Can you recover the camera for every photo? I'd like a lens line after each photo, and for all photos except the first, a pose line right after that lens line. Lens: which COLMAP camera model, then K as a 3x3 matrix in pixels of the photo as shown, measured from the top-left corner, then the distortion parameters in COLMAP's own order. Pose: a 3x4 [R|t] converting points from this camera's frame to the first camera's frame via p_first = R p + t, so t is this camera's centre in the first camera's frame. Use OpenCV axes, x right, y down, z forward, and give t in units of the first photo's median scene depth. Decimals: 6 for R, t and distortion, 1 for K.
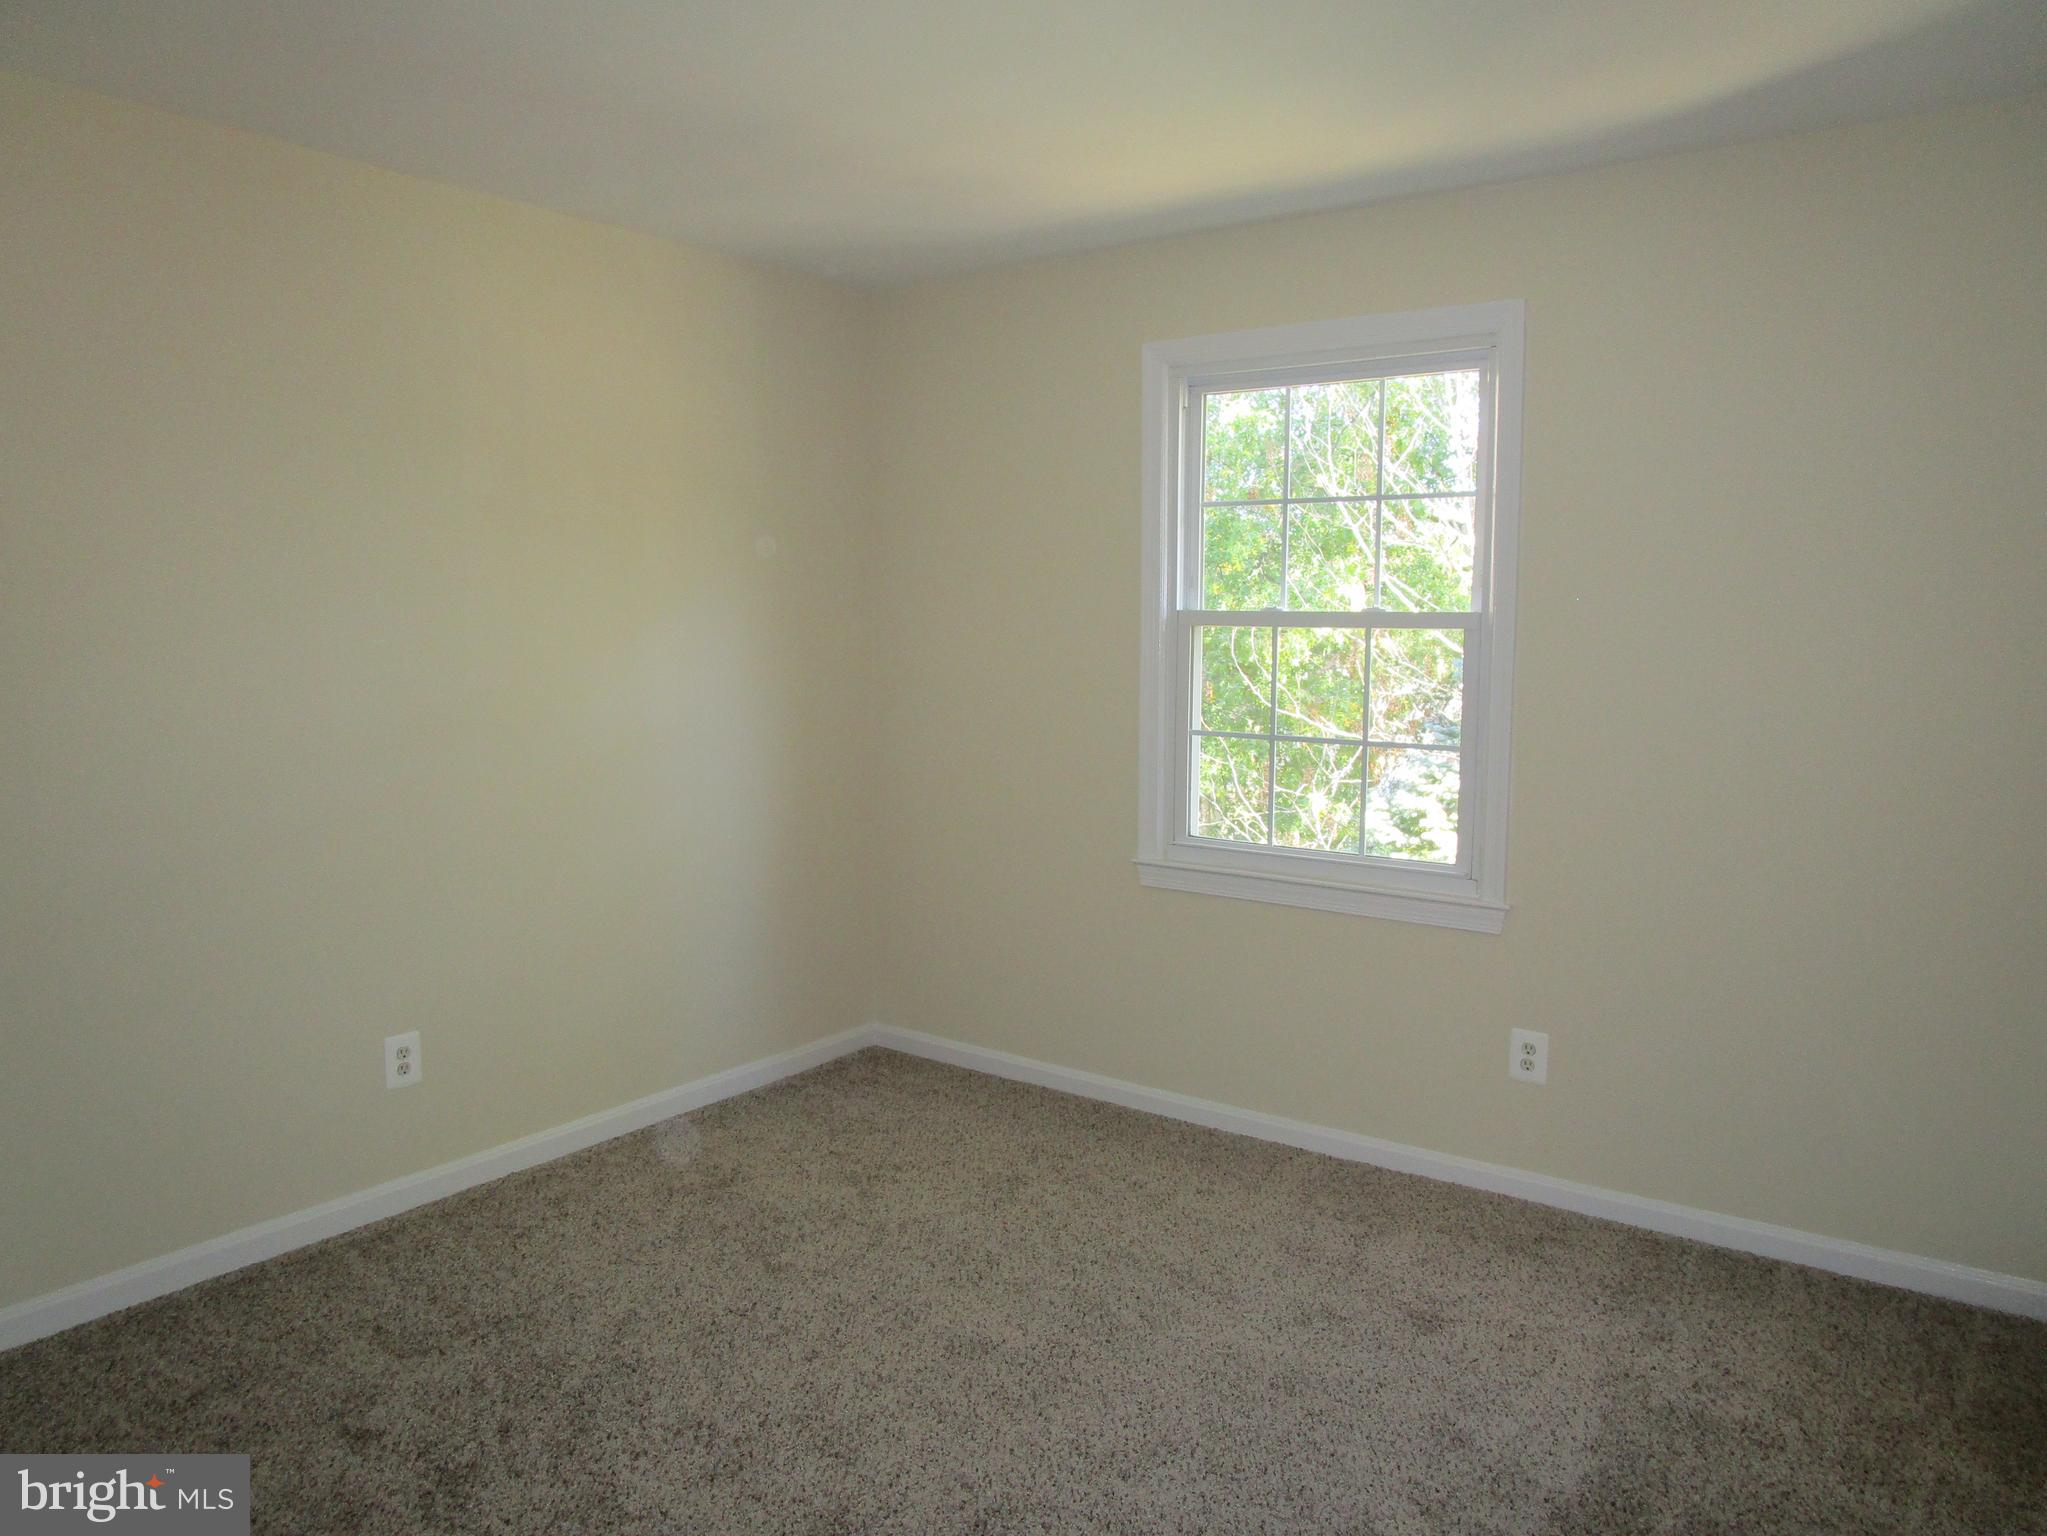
lens RADIAL K [[1432.3, 0, 1017.6], [0, 1432.3, 772.3], [0, 0, 1]] dist [-0.030360, -0.003388]
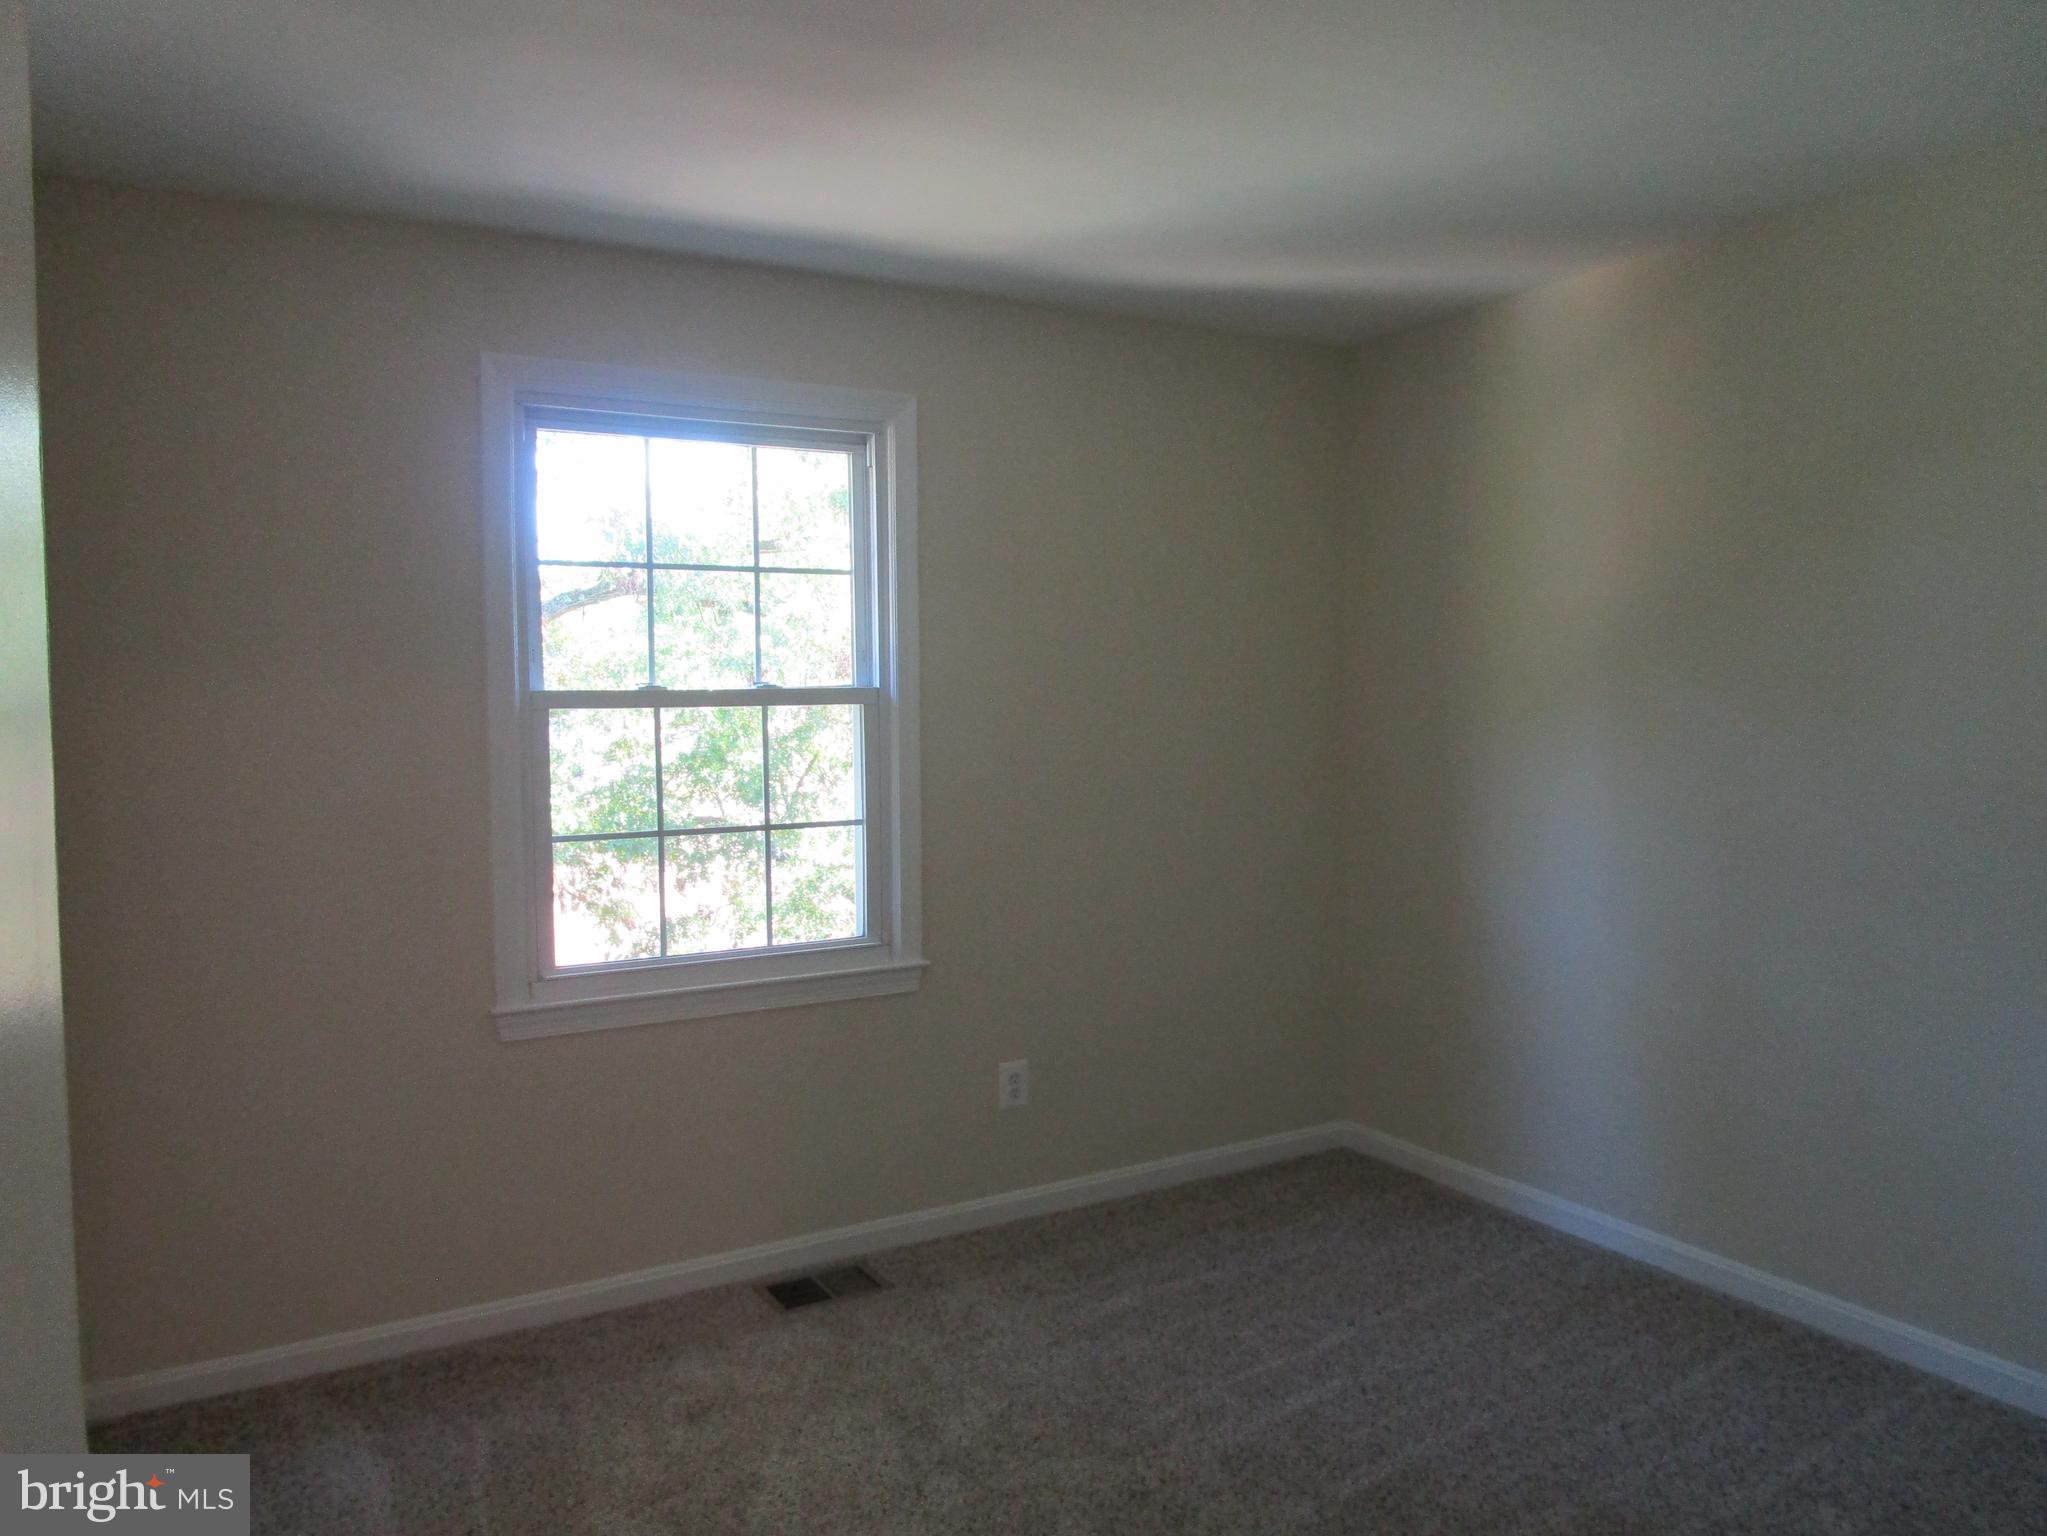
lens RADIAL K [[1432.3, 0, 1017.6], [0, 1432.3, 772.3], [0, 0, 1]] dist [-0.030360, -0.003388]
pose [[0.429607, -0.066003, 0.900601, -0.549804], [0.132699, 0.991112, 0.009336, -0.042757], [-0.893213, 0.115498, 0.434547, 0.446452]]
